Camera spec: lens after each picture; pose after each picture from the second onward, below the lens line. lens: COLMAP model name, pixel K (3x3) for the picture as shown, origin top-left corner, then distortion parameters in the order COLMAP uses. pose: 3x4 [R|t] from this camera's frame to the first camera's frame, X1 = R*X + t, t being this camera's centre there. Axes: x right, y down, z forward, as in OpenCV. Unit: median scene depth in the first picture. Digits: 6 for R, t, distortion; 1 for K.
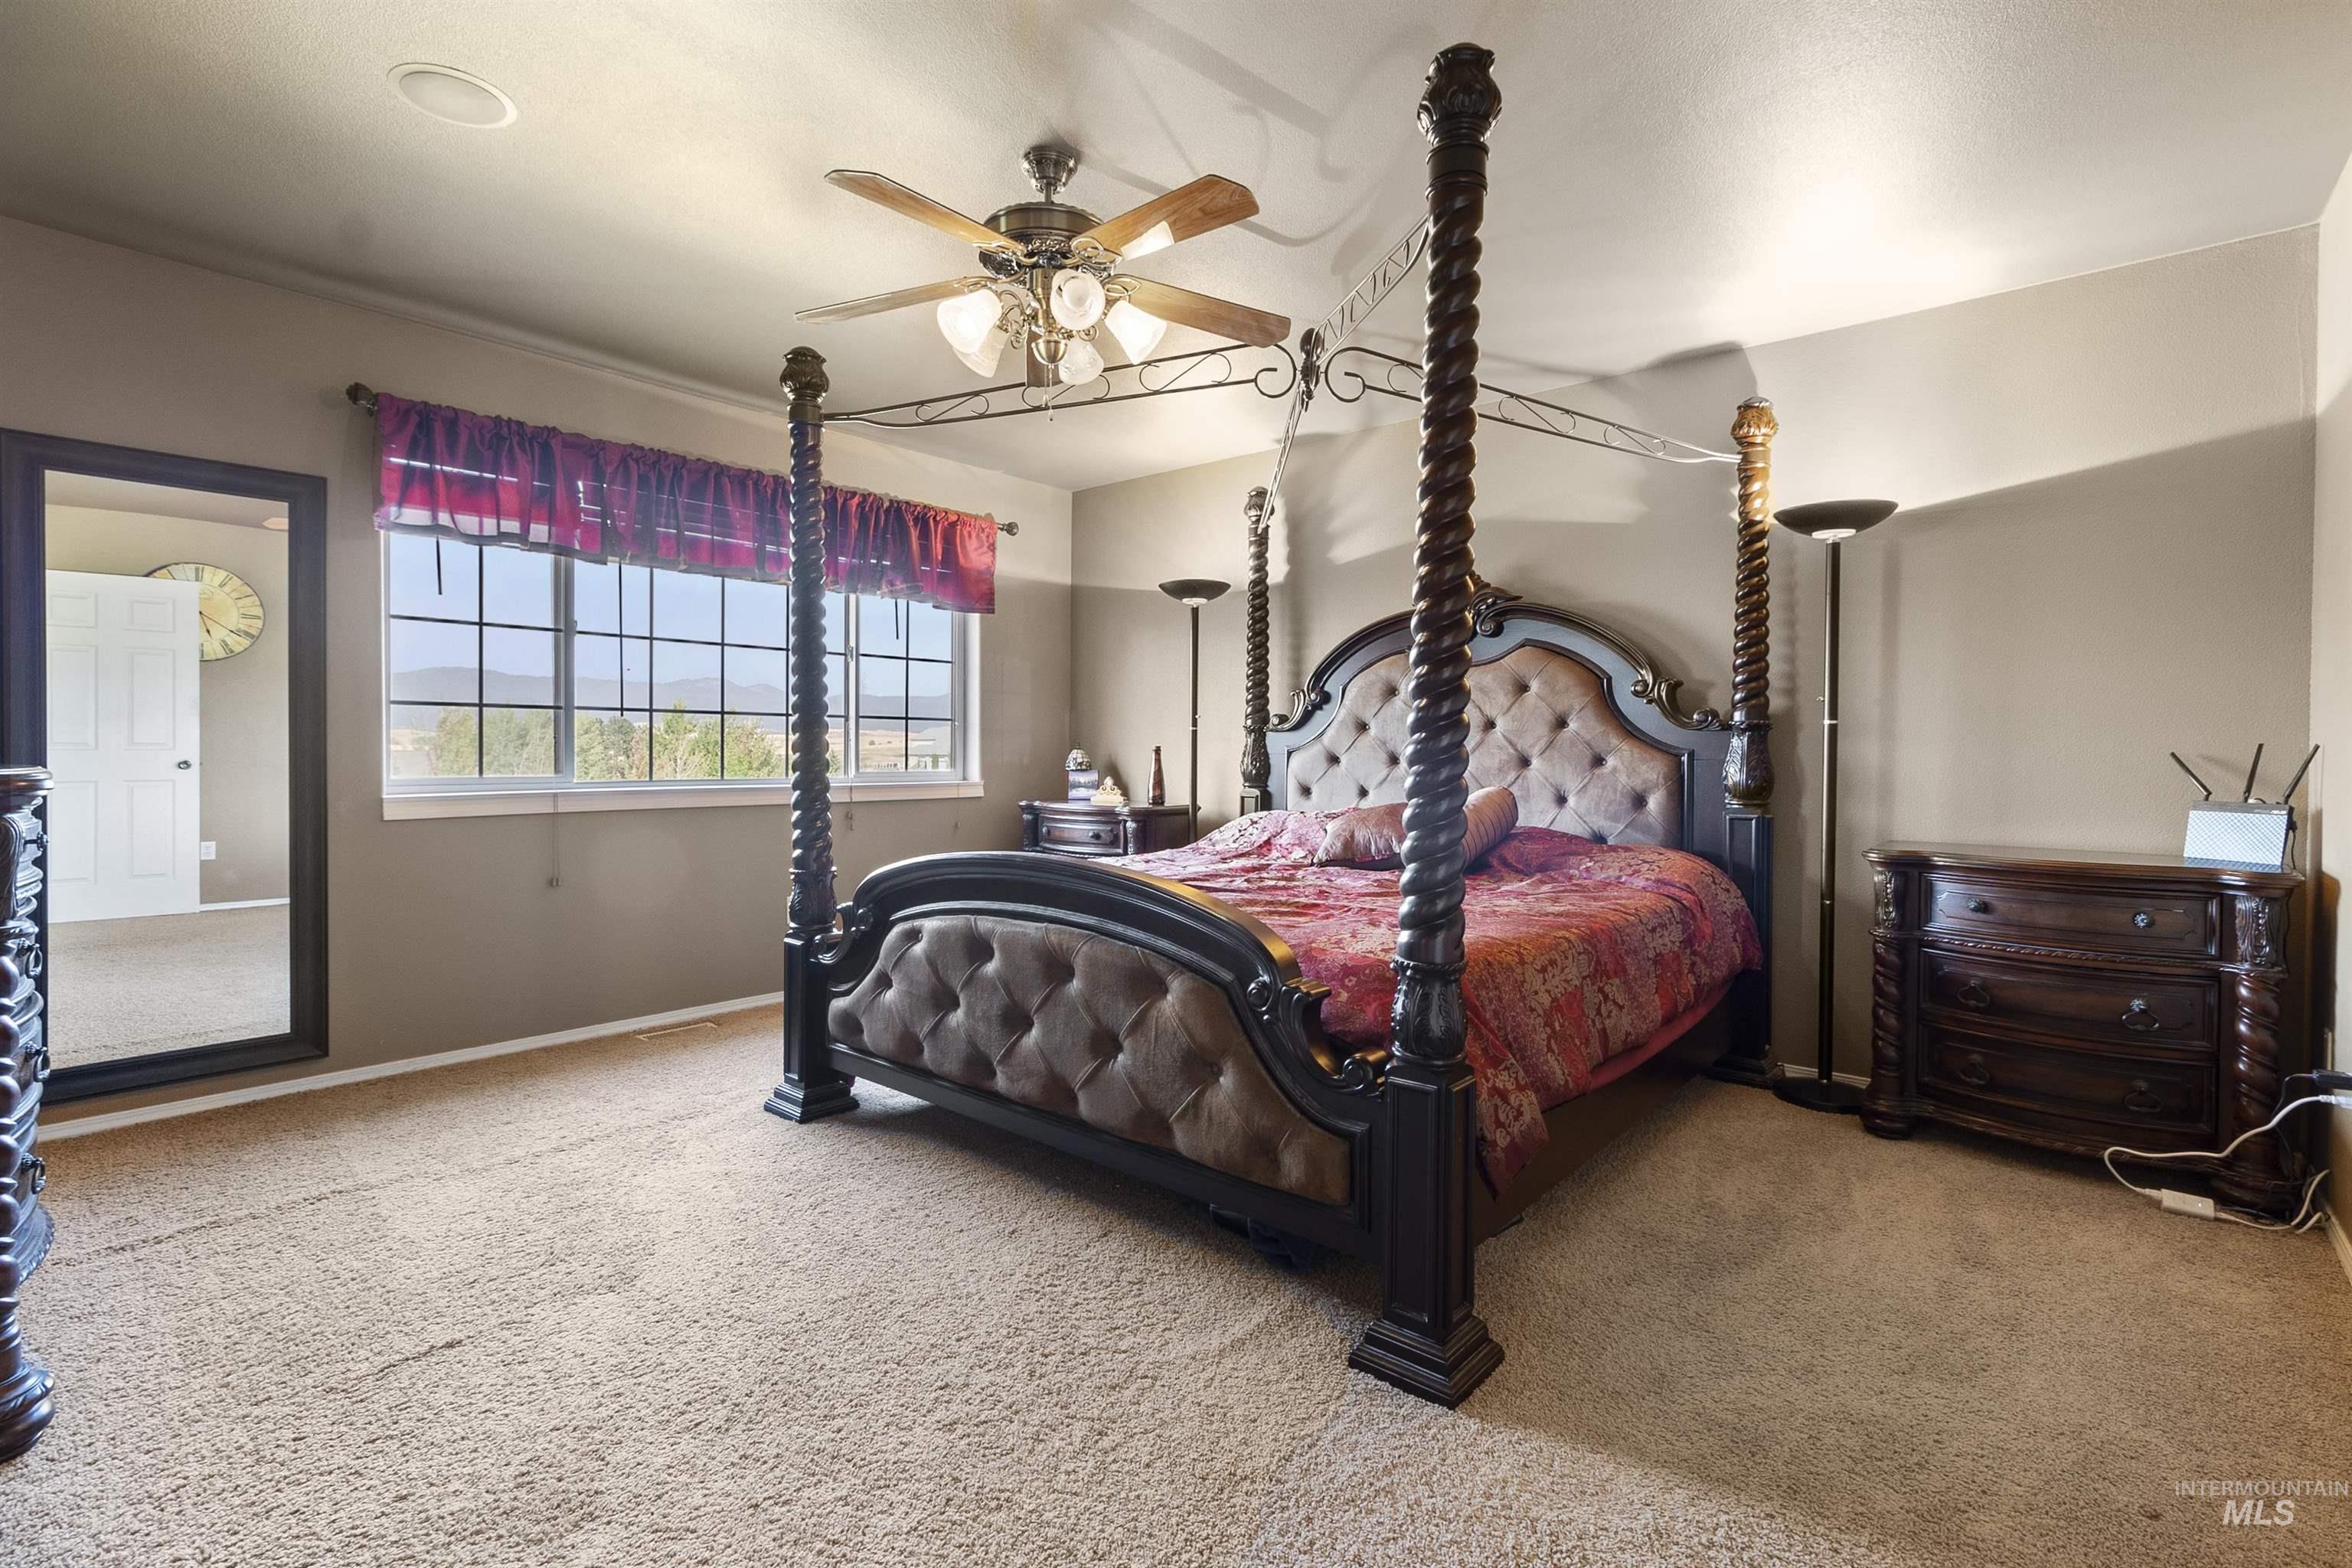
lens RADIAL K [[1085.1, 0, 1179.5], [0, 1085.1, 757.8], [0, 0, 1]] dist [0.005600, -0.001076]
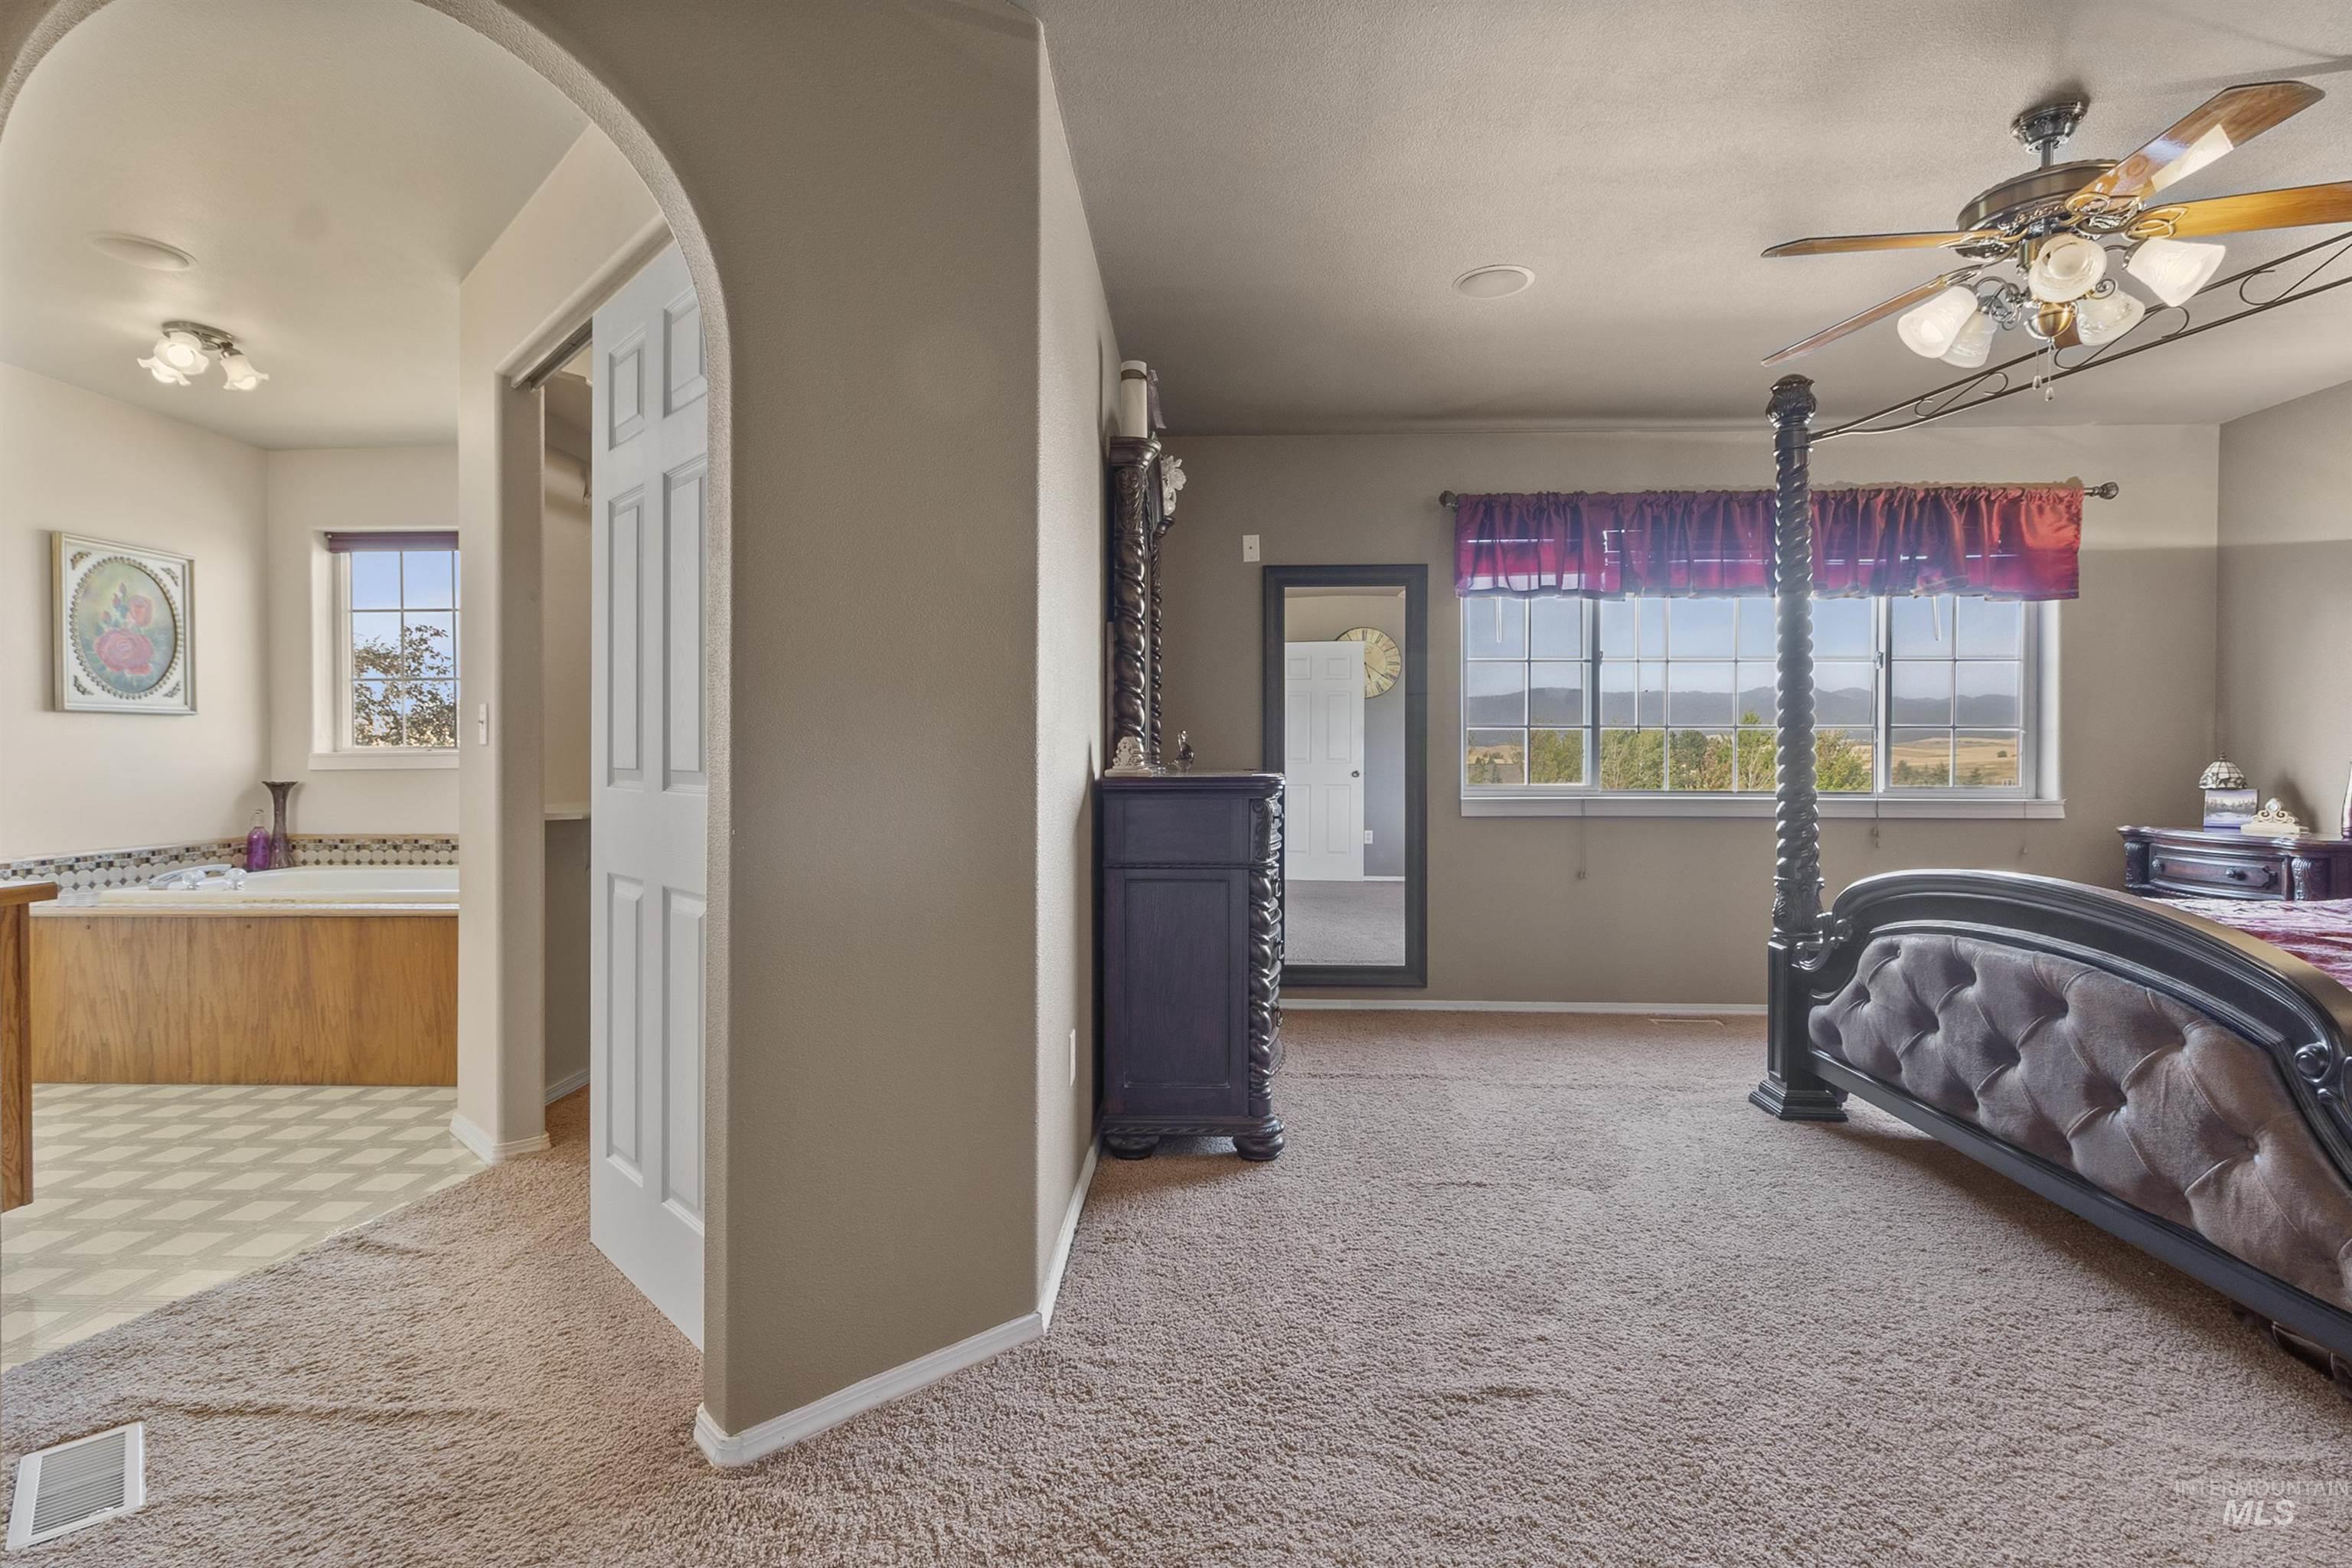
lens RADIAL K [[1129.0, 0, 1174.6], [0, 1129.0, 762.5], [0, 0, 1]] dist [0.001225, 0.000194]
pose [[0.617571, -0.001151, -0.786514, 0.156008], [-0.005092, 0.999972, -0.005462, 0.001809], [0.786499, 0.007378, 0.617548, -0.142426]]
